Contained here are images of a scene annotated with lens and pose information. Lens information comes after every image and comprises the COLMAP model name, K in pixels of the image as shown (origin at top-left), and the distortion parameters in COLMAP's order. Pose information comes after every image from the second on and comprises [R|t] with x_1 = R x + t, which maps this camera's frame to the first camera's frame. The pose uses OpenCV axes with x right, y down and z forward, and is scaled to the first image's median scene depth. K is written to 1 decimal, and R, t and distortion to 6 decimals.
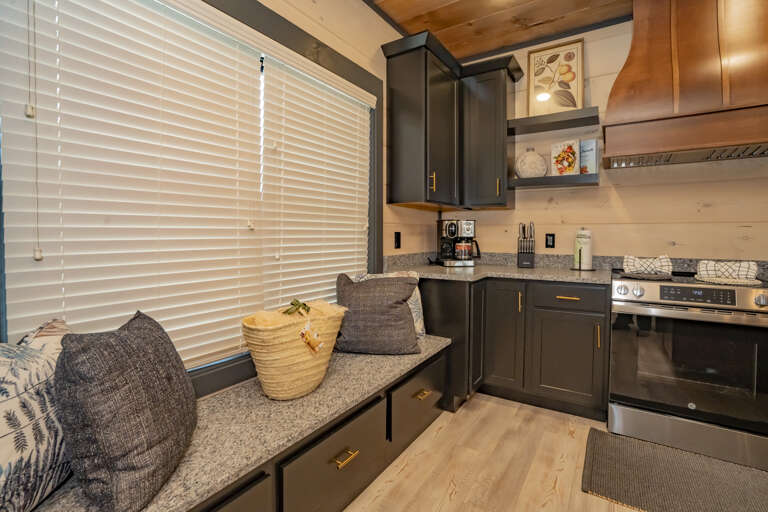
lens RADIAL K [[358.0, 0, 379.8], [0, 358.0, 249.2], [0, 0, 1]] dist [-0.031896, 0.000297]
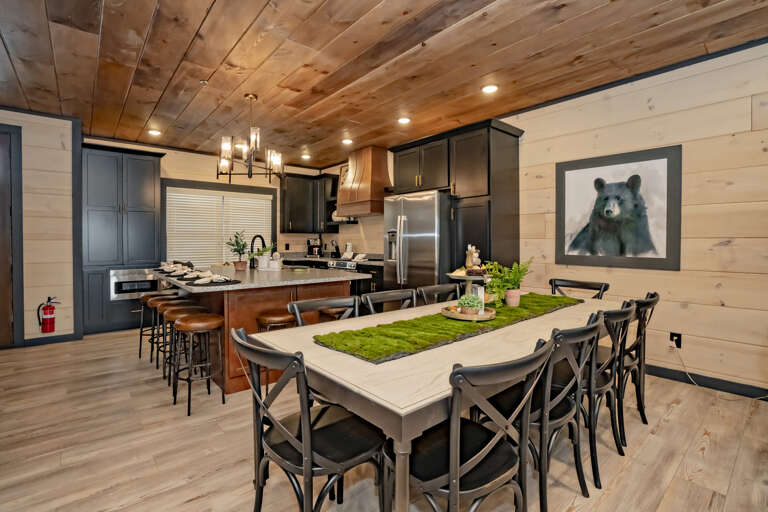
lens RADIAL K [[358.0, 0, 379.8], [0, 358.0, 249.2], [0, 0, 1]] dist [-0.031896, 0.000297]
pose [[0.962803, 0.003546, -0.270183, 1.845459], [-0.008561, 0.999812, -0.017385, 0.042455], [0.270070, 0.019051, 0.962652, -1.725115]]
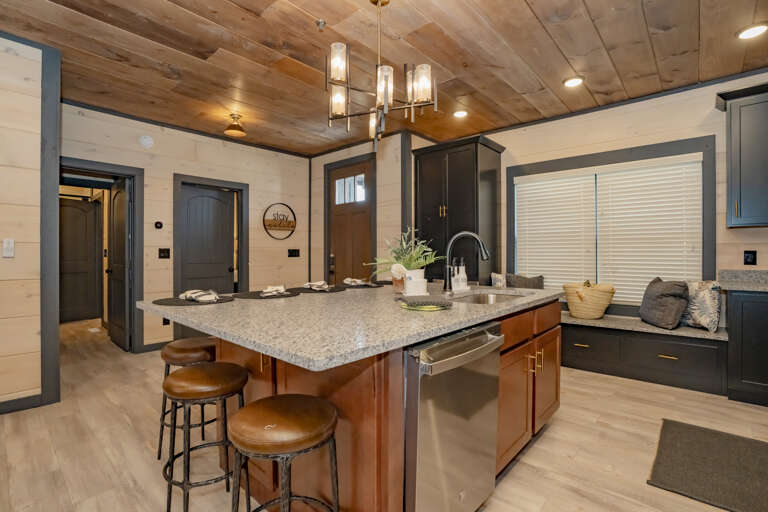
lens RADIAL K [[358.0, 0, 379.8], [0, 358.0, 249.2], [0, 0, 1]] dist [-0.031896, 0.000297]
pose [[-0.140267, -0.006877, -0.990090, 1.755714], [-0.040140, 0.999193, -0.001253, -0.002506], [0.989300, 0.039566, -0.140430, -0.036706]]
